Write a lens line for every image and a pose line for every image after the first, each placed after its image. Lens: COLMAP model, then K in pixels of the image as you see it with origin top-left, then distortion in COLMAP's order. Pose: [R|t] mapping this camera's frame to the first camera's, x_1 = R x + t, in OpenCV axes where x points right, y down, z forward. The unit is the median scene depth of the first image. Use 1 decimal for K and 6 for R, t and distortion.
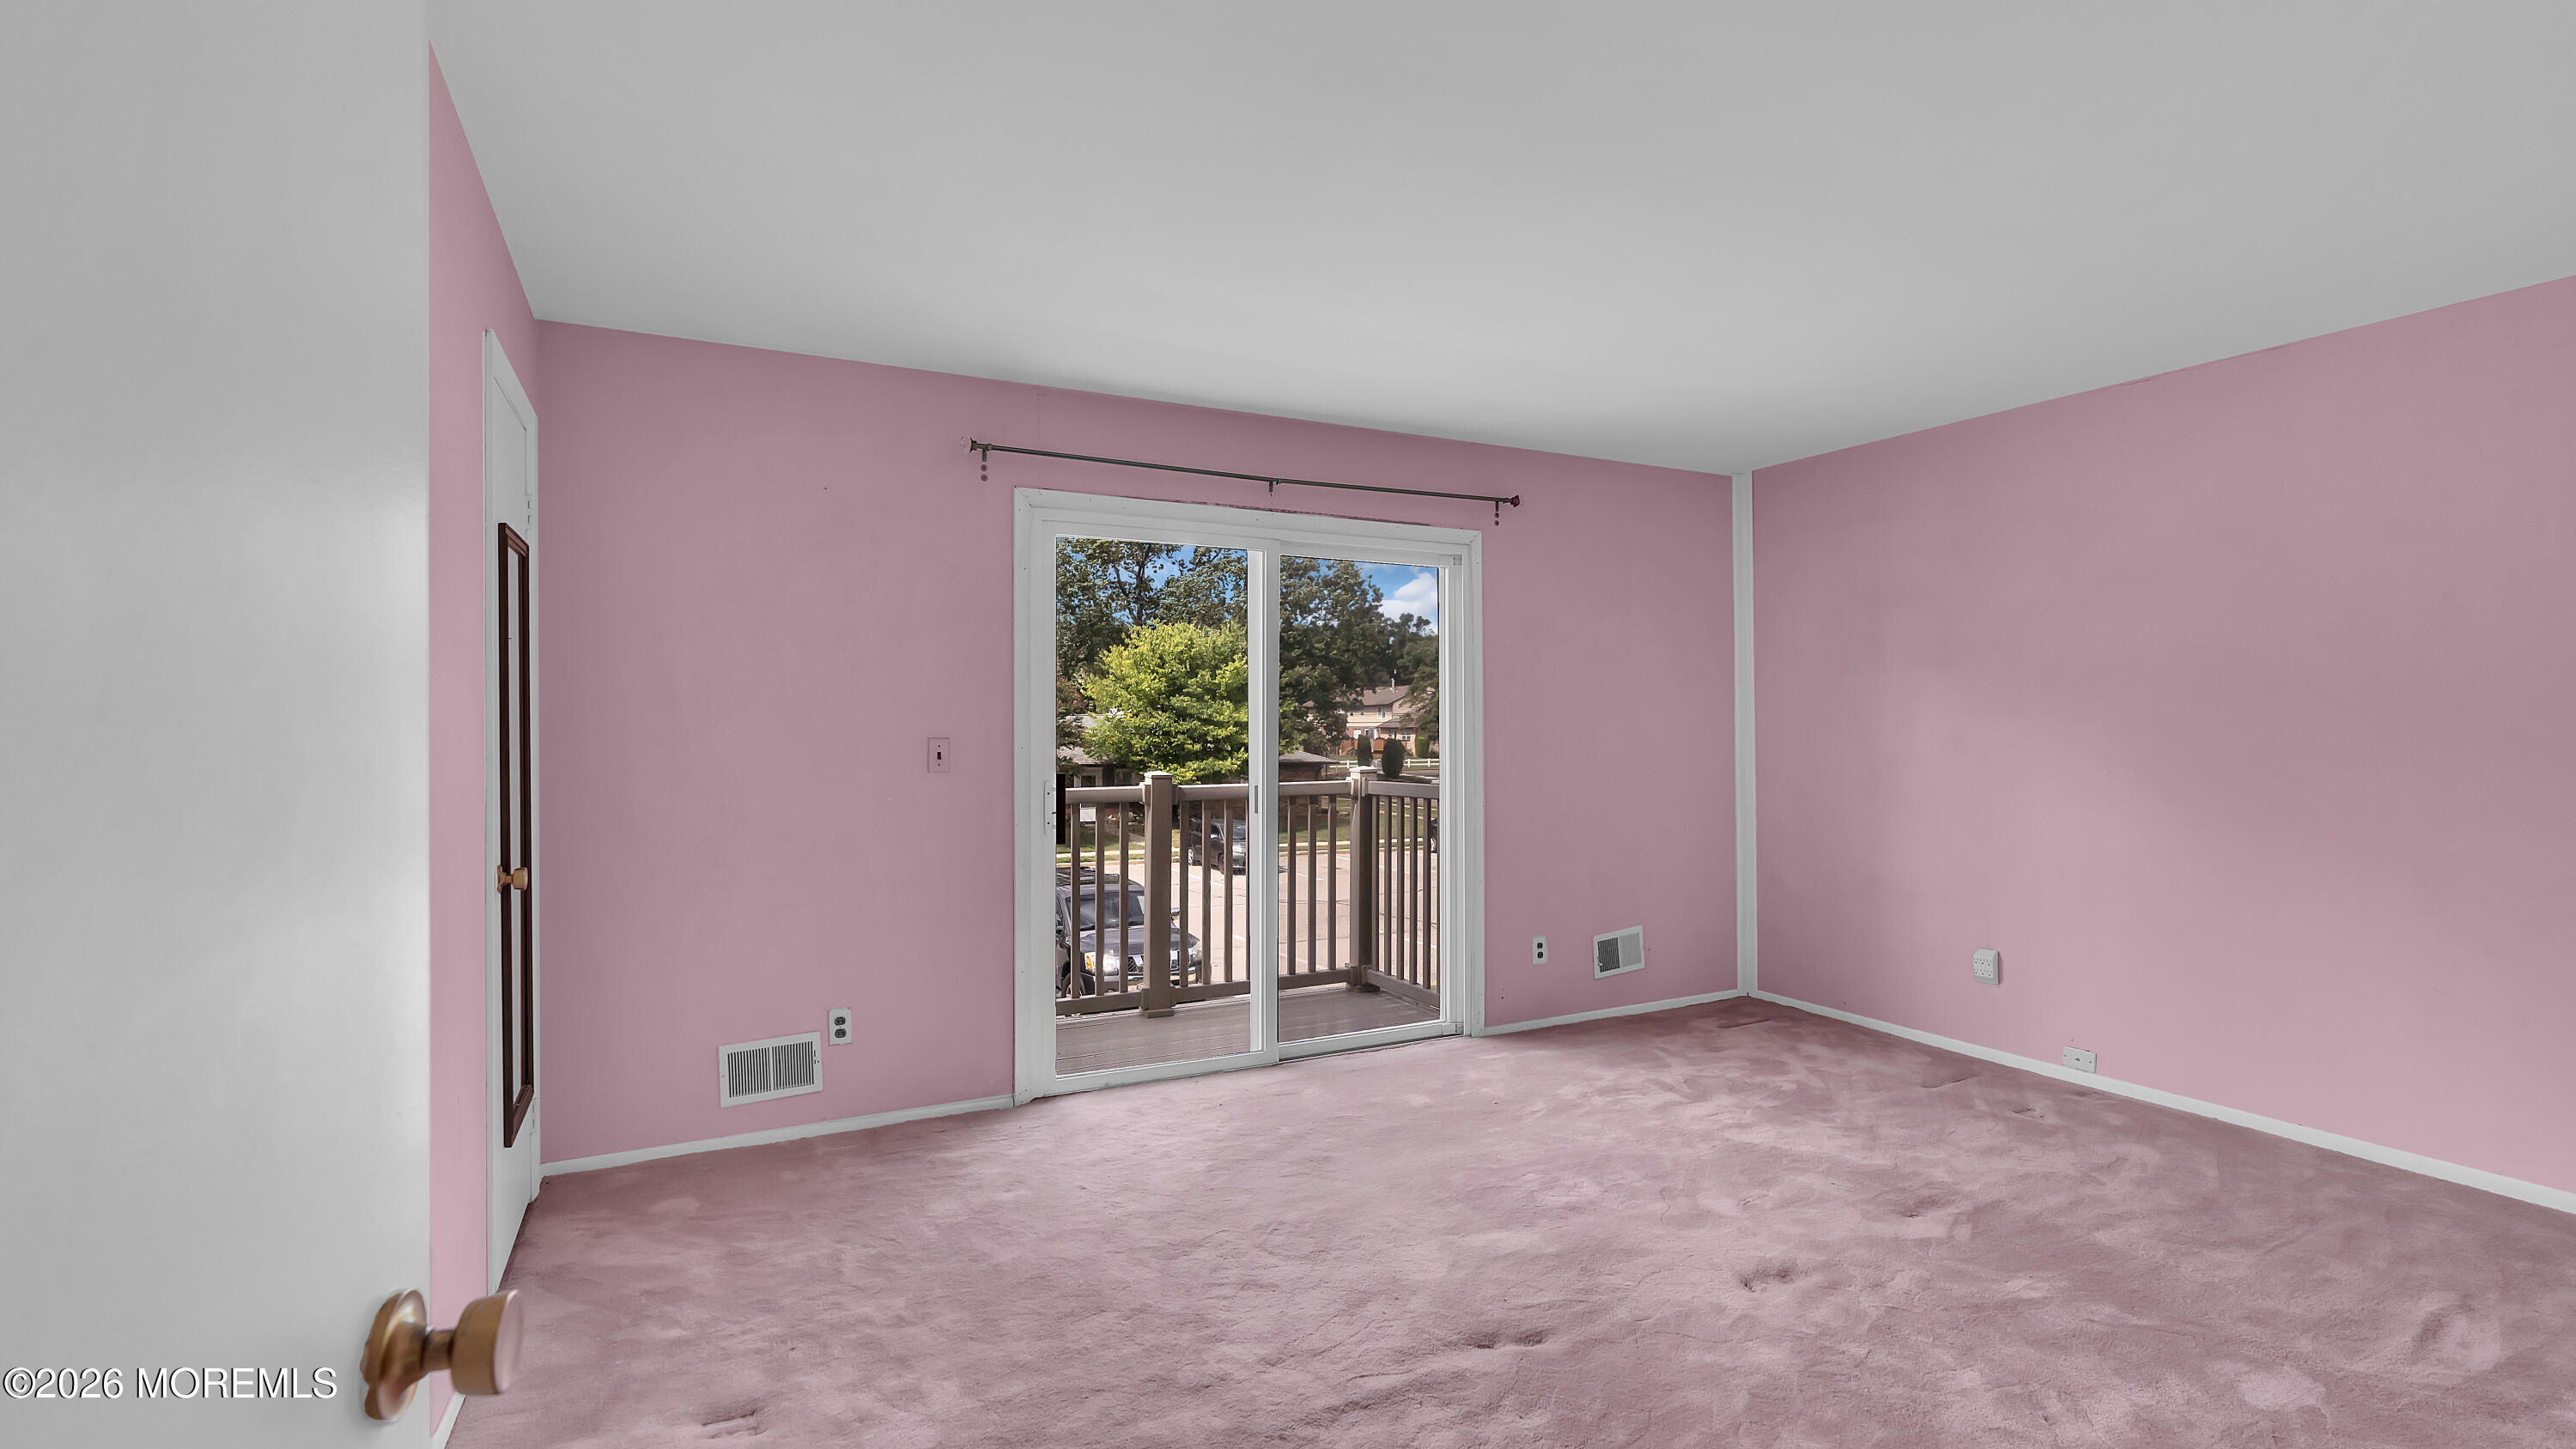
lens RADIAL K [[1170.0, 0, 1288.0], [0, 1170.0, 724.5], [0, 0, 1]] dist [0.001219, -0.000011]
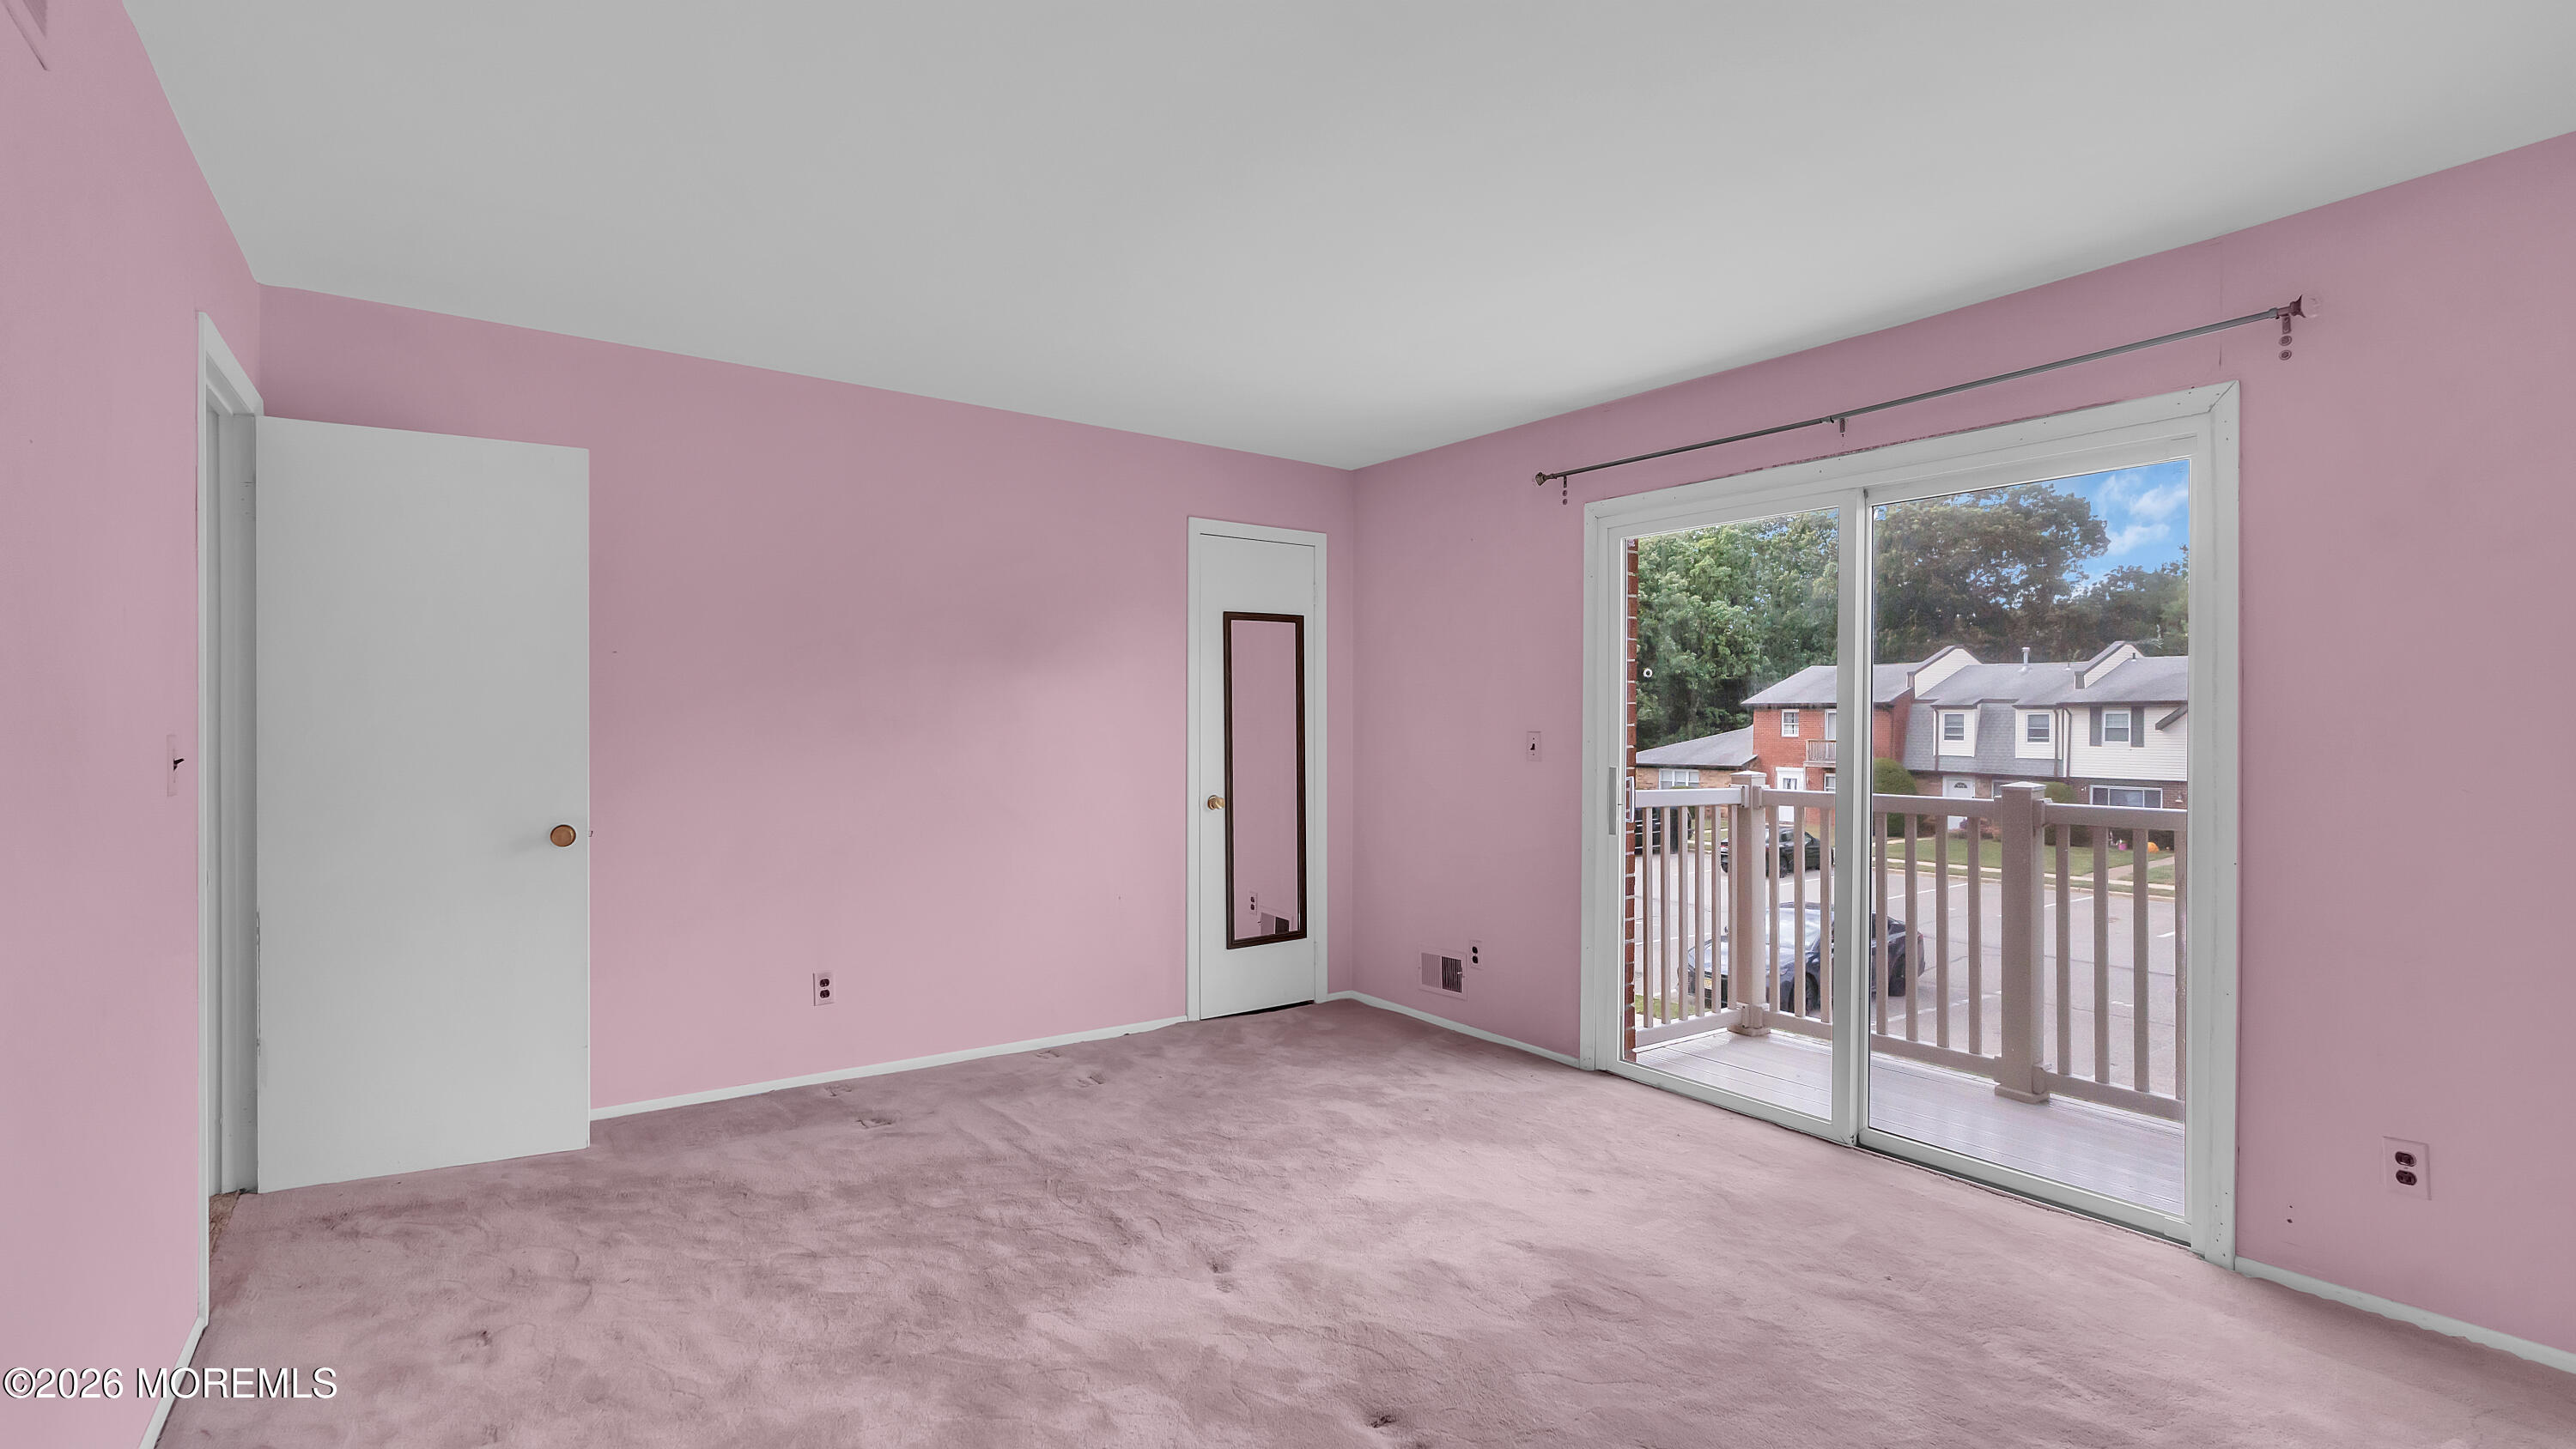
lens RADIAL K [[1170.0, 0, 1288.0], [0, 1170.0, 724.5], [0, 0, 1]] dist [0.001219, -0.000011]
pose [[0.146904, 0.005670, -0.989134, 0.808106], [0.001453, 0.999981, 0.005948, -0.003652], [0.989150, -0.002311, 0.146893, 0.565120]]
